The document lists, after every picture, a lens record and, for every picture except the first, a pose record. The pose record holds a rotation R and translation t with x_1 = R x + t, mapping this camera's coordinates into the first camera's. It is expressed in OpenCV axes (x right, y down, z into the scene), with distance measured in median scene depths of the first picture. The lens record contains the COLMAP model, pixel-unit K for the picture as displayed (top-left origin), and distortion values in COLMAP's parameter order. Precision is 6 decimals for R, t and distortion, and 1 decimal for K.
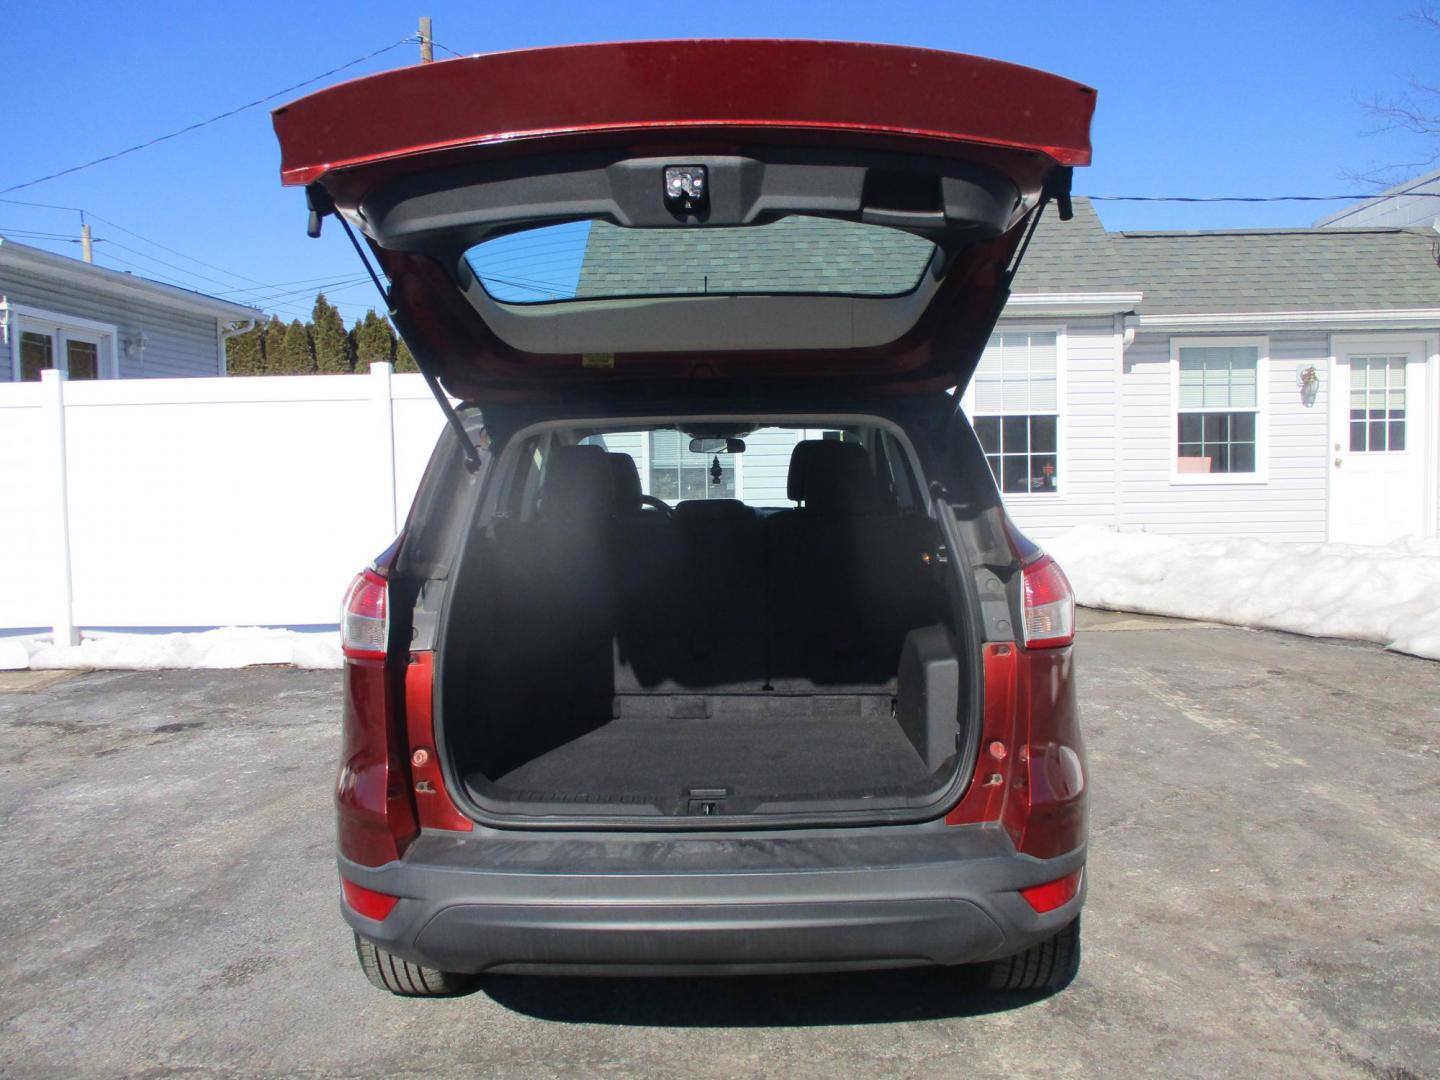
lens RADIAL K [[1152.1, 0, 719.0], [0, 1152.1, 522.0], [0, 0, 1]] dist [-0.020286, -0.005609]
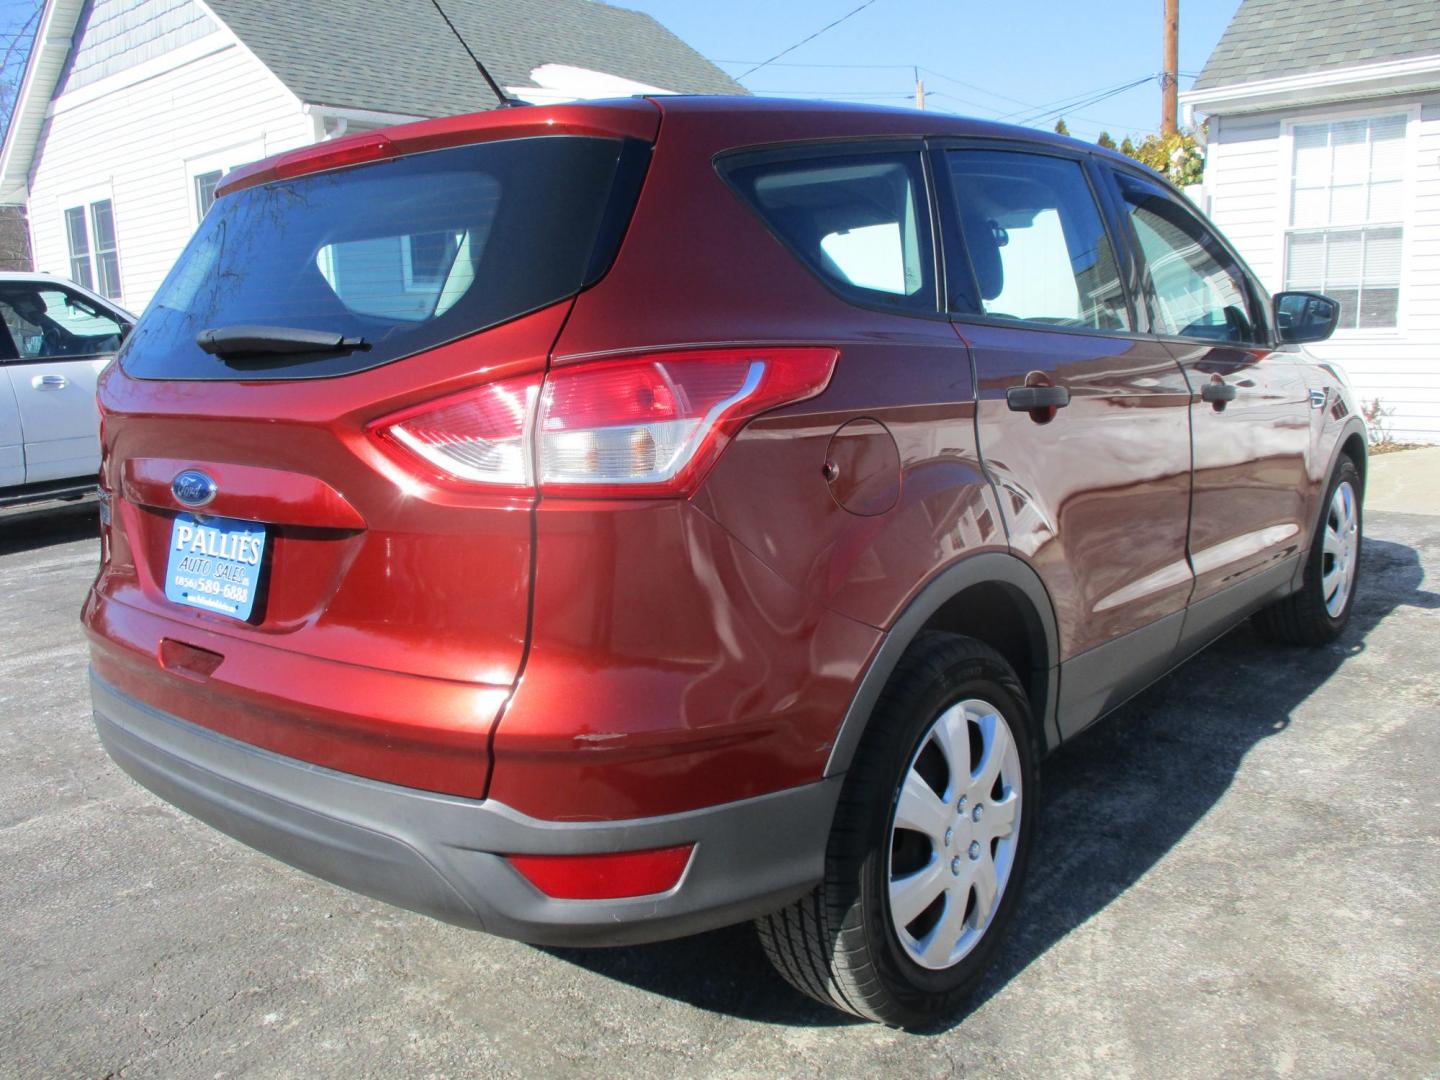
lens RADIAL K [[1152.1, 0, 730.3], [0, 1152.1, 543.7], [0, 0, 1]] dist [-0.020286, -0.005609]
pose [[0.788497, 0.108057, -0.605472, 0.267122], [-0.013970, 0.987338, 0.158014, 0.012168], [0.614880, -0.116135, 0.780023, 0.205944]]
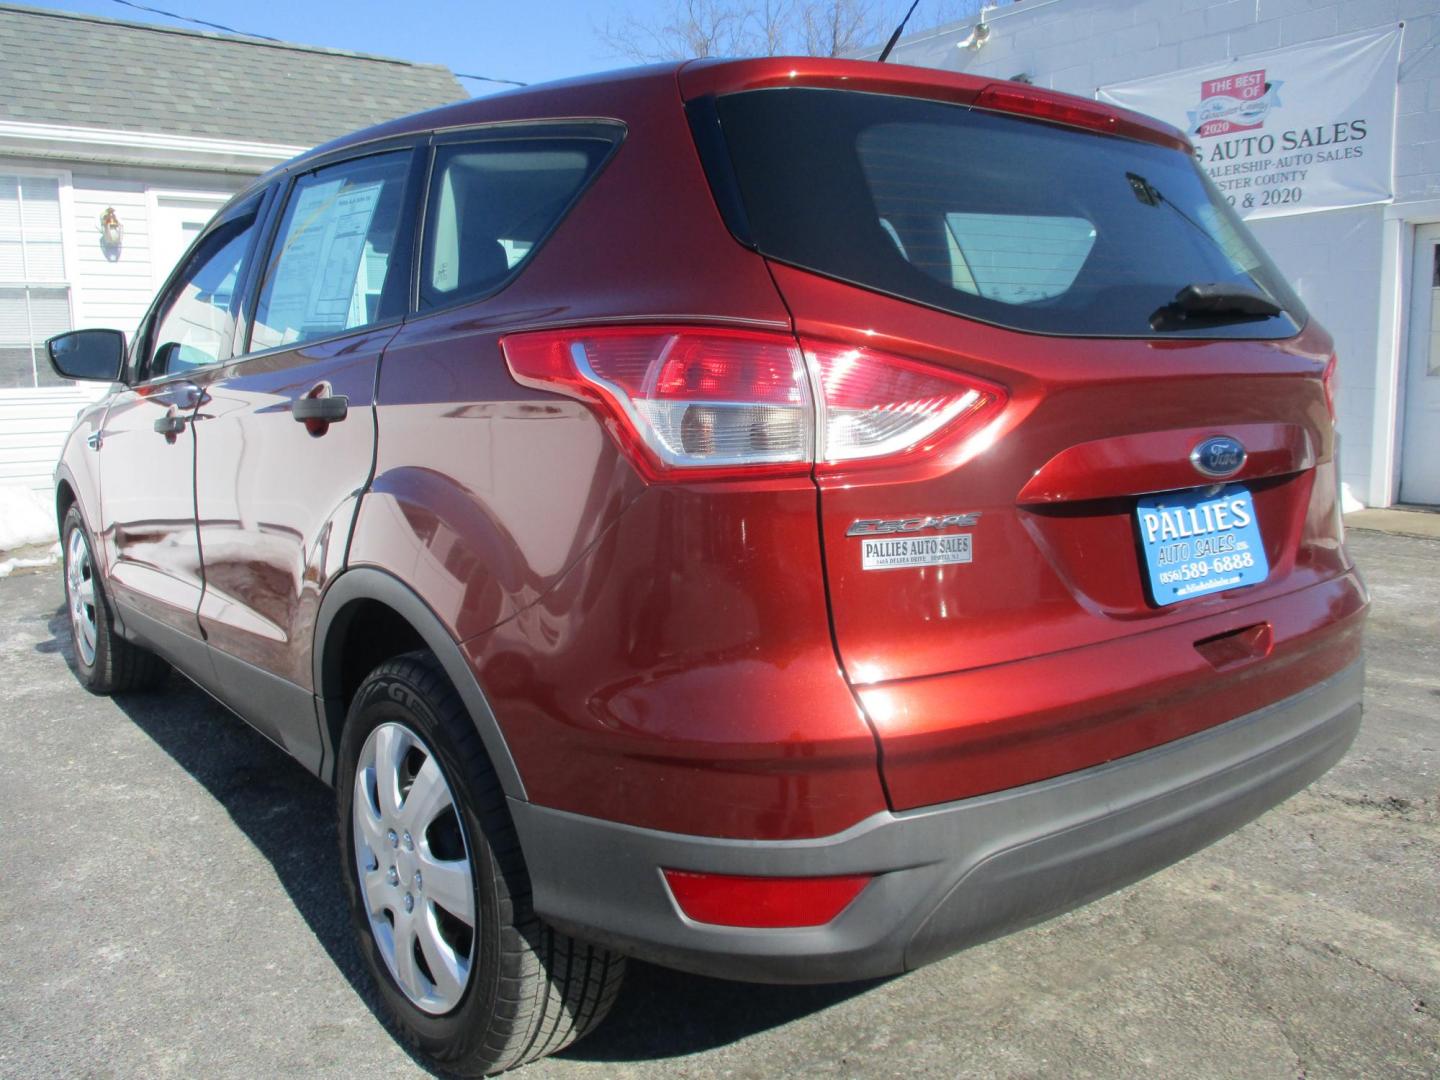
lens RADIAL K [[1152.1, 0, 697.9], [0, 1152.1, 549.8], [0, 0, 1]] dist [-0.020286, -0.005609]
pose [[0.792441, -0.091813, 0.602999, -0.247466], [0.032578, 0.993566, 0.108468, 0.034165], [-0.609078, -0.066310, 0.790333, 0.214868]]
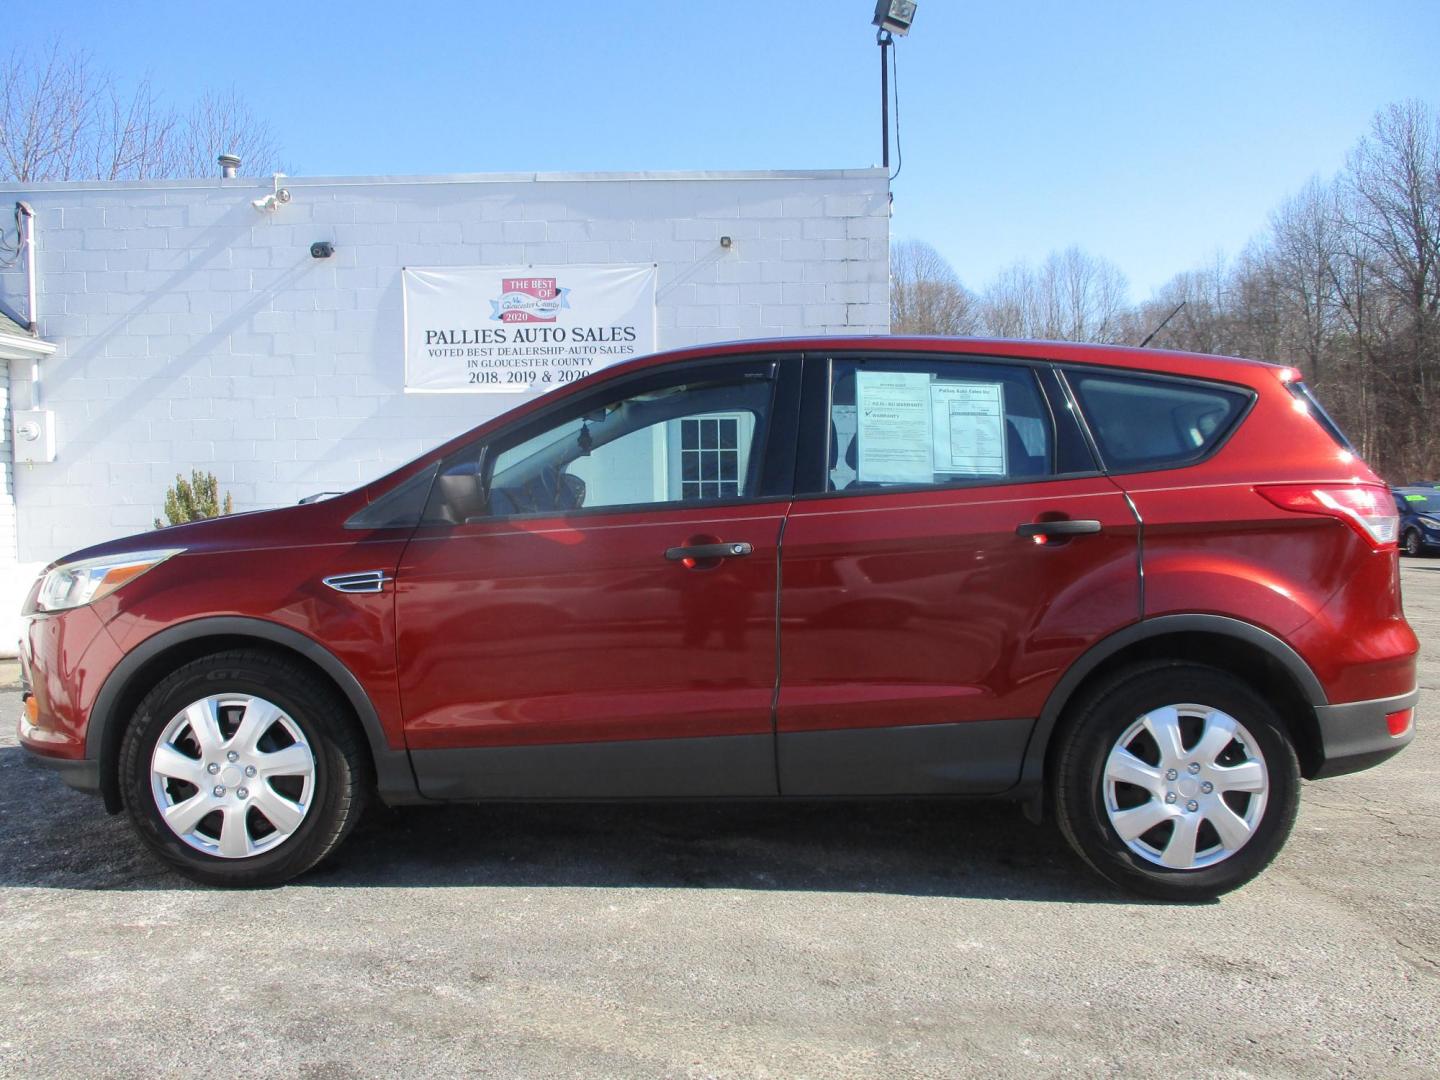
lens RADIAL K [[1152.1, 0, 718.0], [0, 1152.1, 533.2], [0, 0, 1]] dist [-0.020286, -0.005609]
pose [[0.045059, -0.011321, 0.998920, -0.541910], [0.059258, 0.998205, 0.008640, 0.025592], [-0.997225, 0.058804, 0.045649, 0.553728]]
